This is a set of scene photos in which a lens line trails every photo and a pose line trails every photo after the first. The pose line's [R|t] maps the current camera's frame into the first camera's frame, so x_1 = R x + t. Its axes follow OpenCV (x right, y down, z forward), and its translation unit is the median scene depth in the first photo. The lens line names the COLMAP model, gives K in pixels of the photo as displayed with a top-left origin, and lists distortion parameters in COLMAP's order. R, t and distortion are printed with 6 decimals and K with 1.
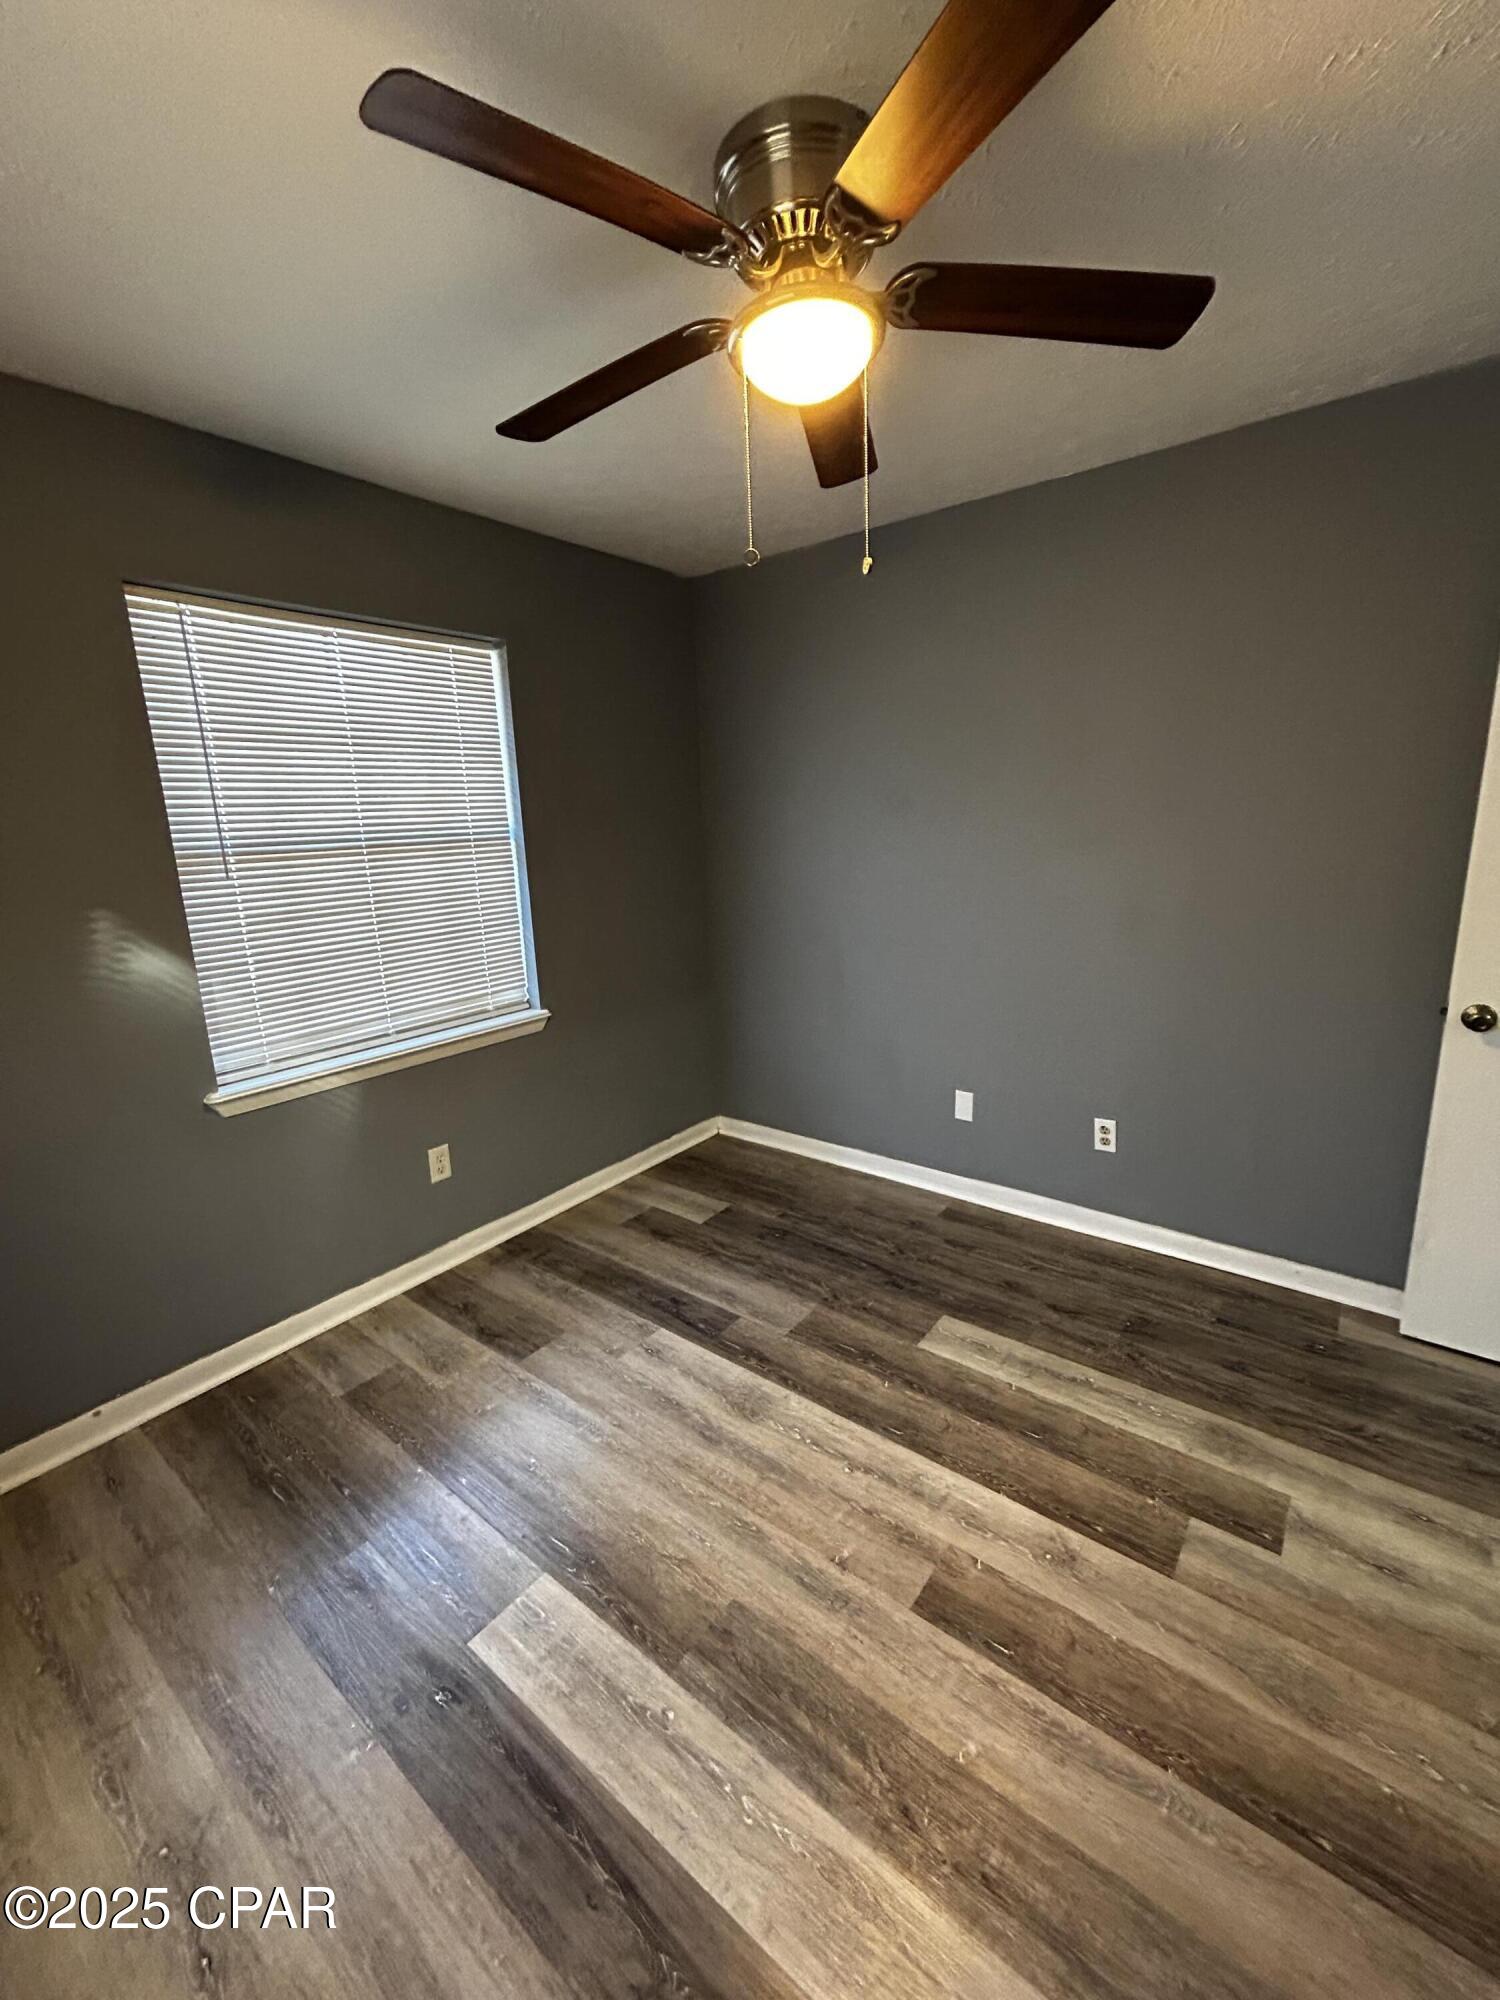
lens RADIAL K [[816.7, 0, 756.6], [0, 816.7, 1000.8], [0, 0, 1]] dist [0.008465, 0.000830]
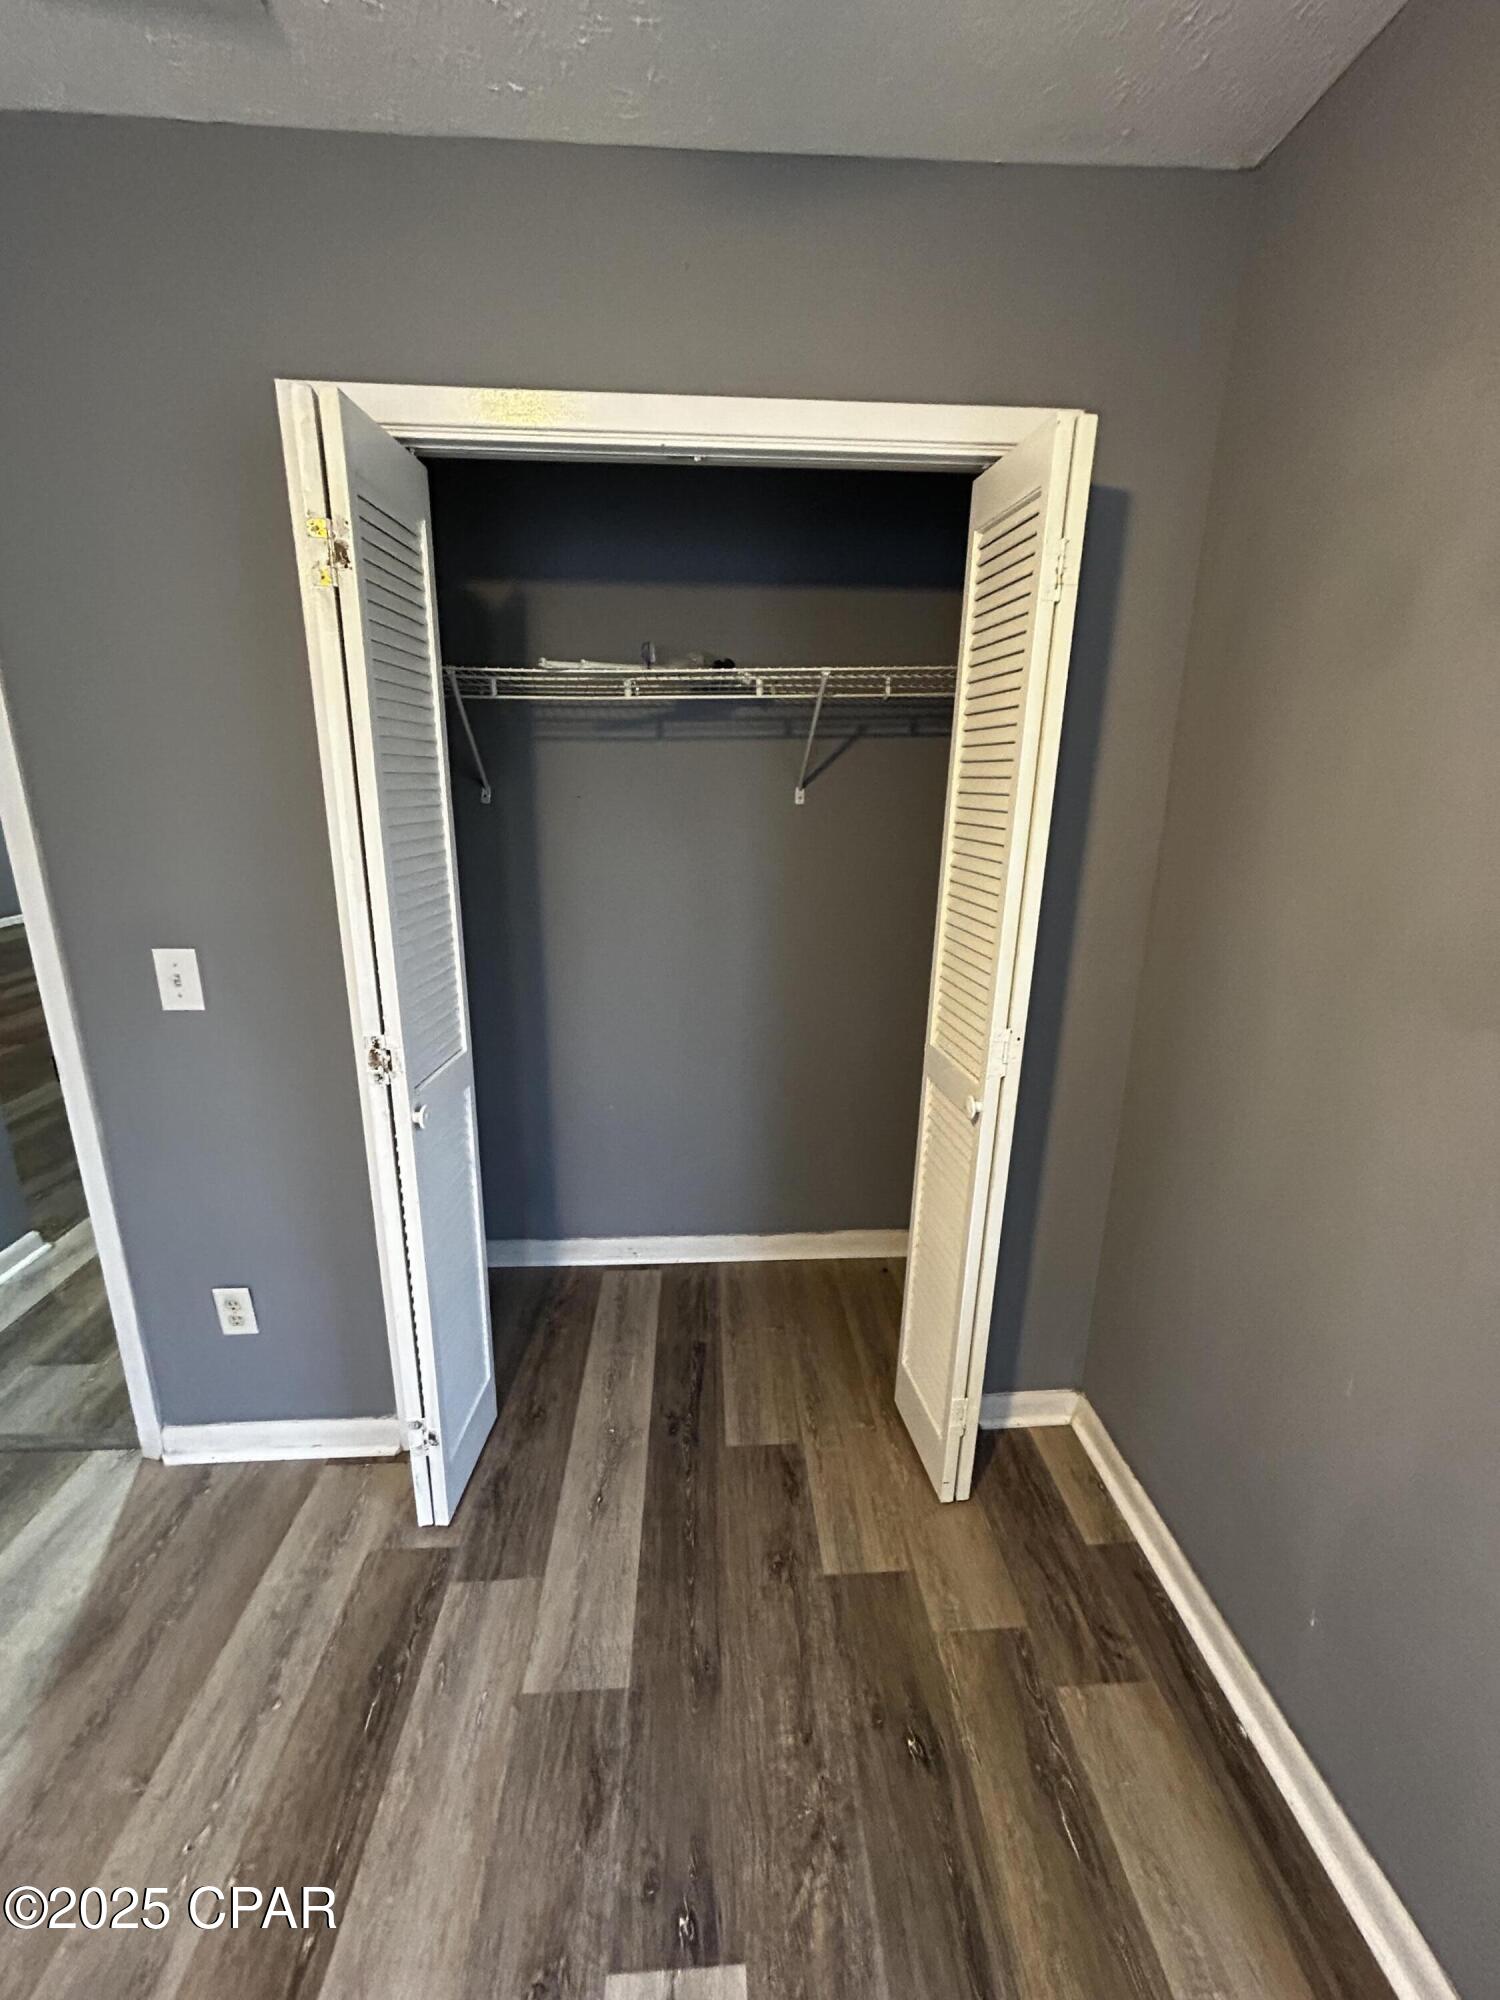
lens RADIAL K [[816.7, 0, 756.0], [0, 816.7, 1002.1], [0, 0, 1]] dist [0.008465, 0.000830]
pose [[-0.659162, -0.186971, 0.728387, -0.066630], [0.176344, 0.903158, 0.391418, -0.113509], [-0.731032, 0.386454, -0.562356, 0.435096]]
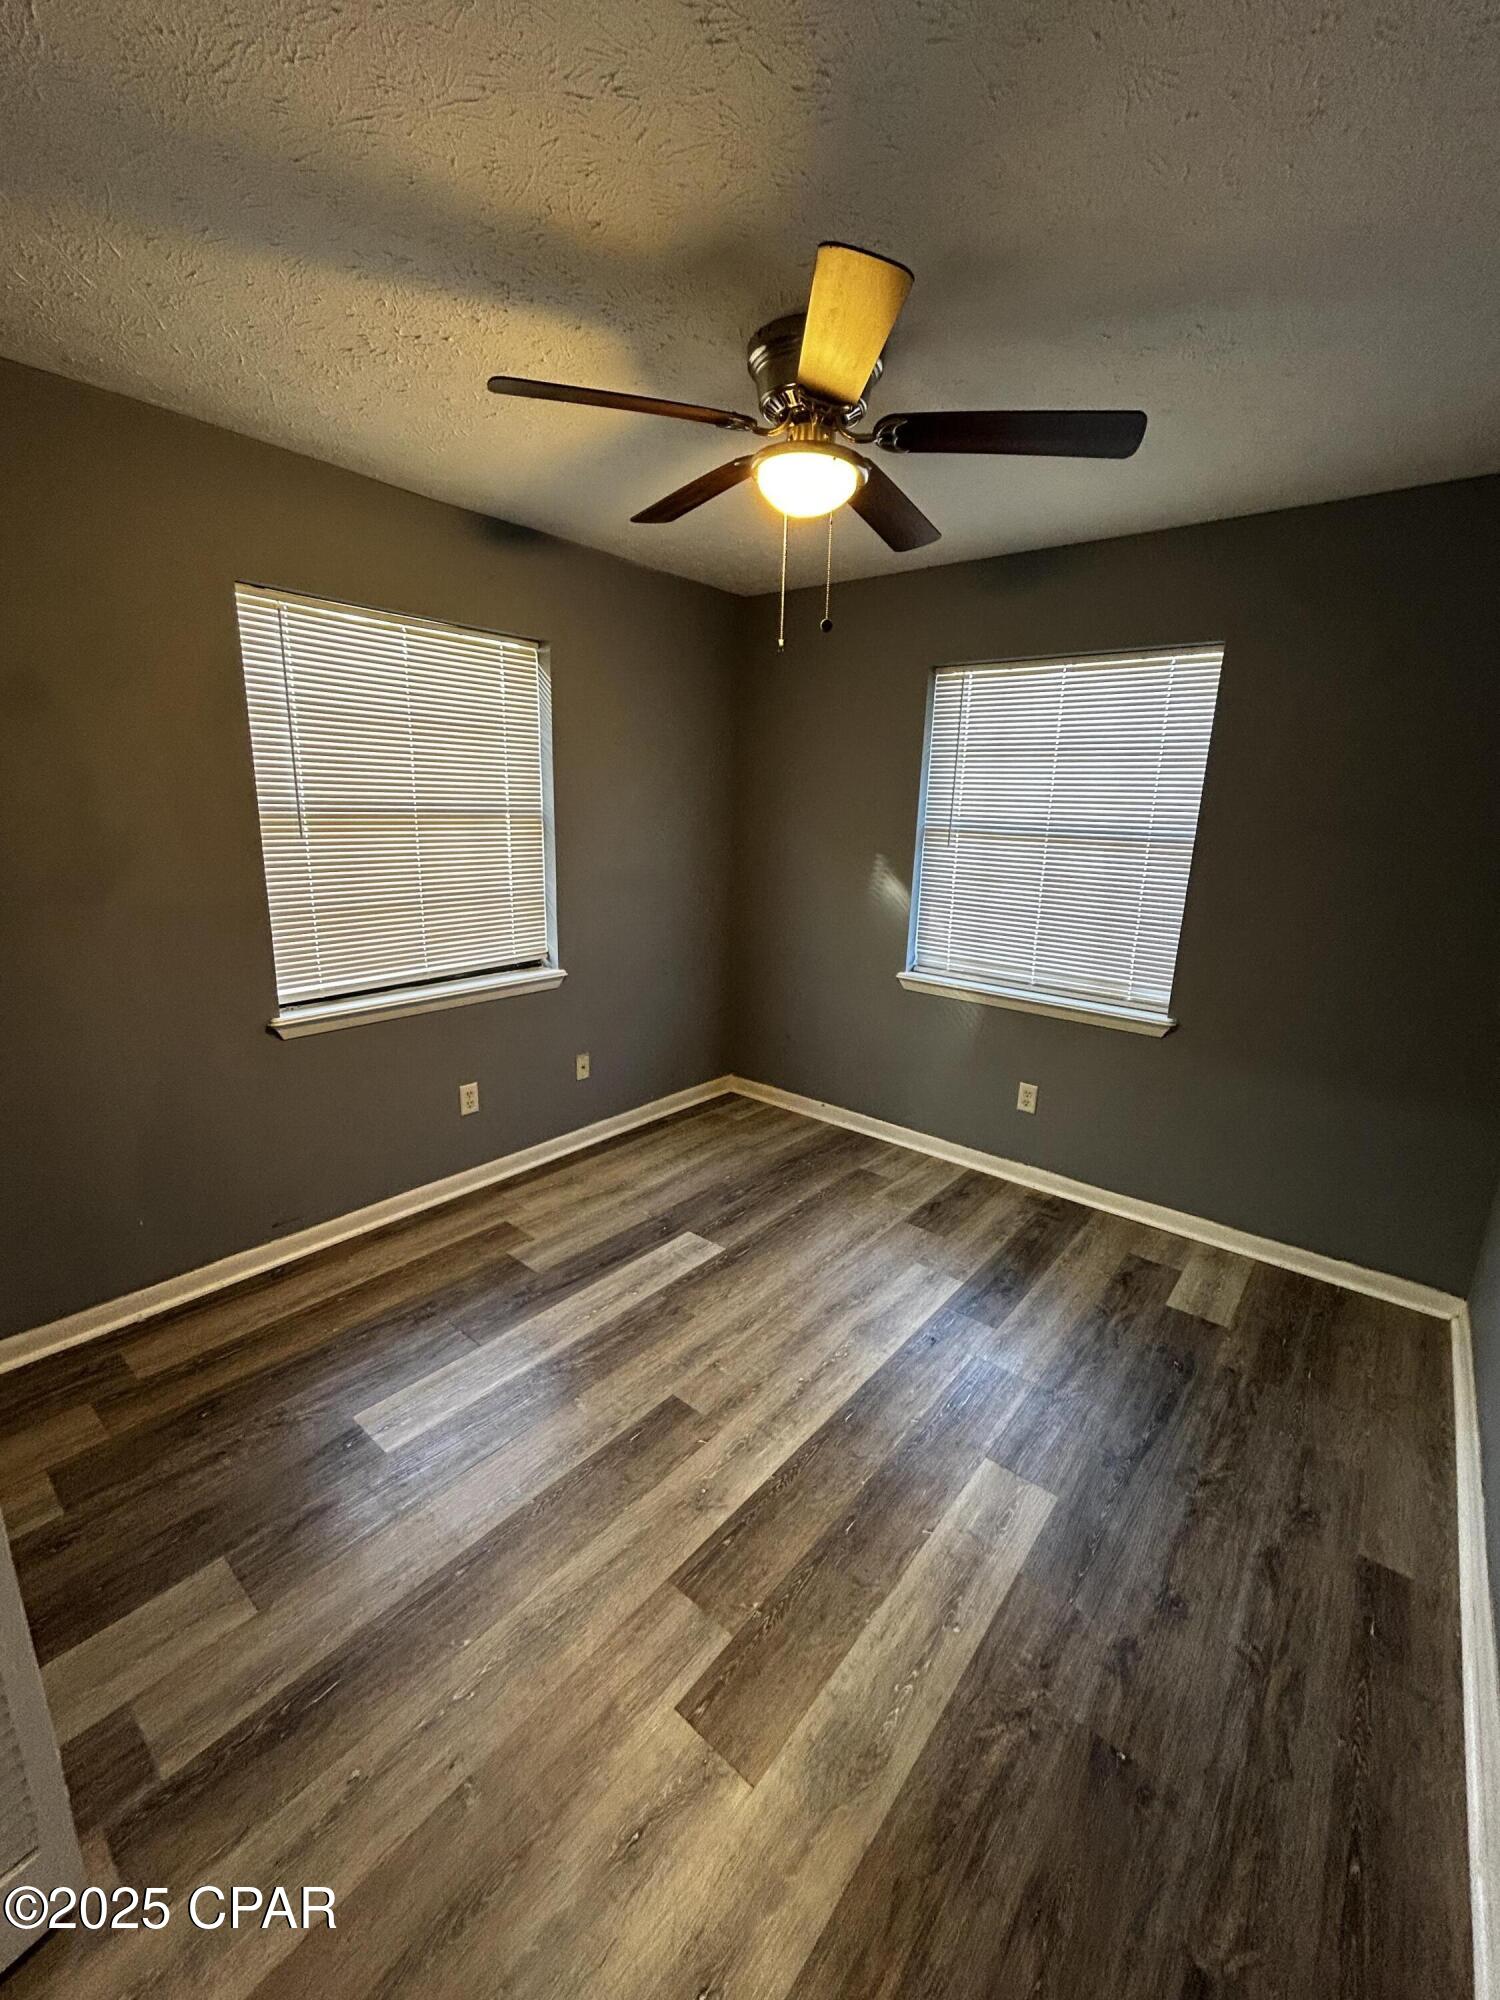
lens RADIAL K [[816.7, 0, 750.2], [0, 816.7, 1010.8], [0, 0, 1]] dist [0.008465, 0.000830]
pose [[-0.035720, 0.283551, -0.958292, 1.004744], [-0.248823, 0.926183, 0.283325, -0.217524], [0.967890, 0.248565, 0.037470, 0.690269]]
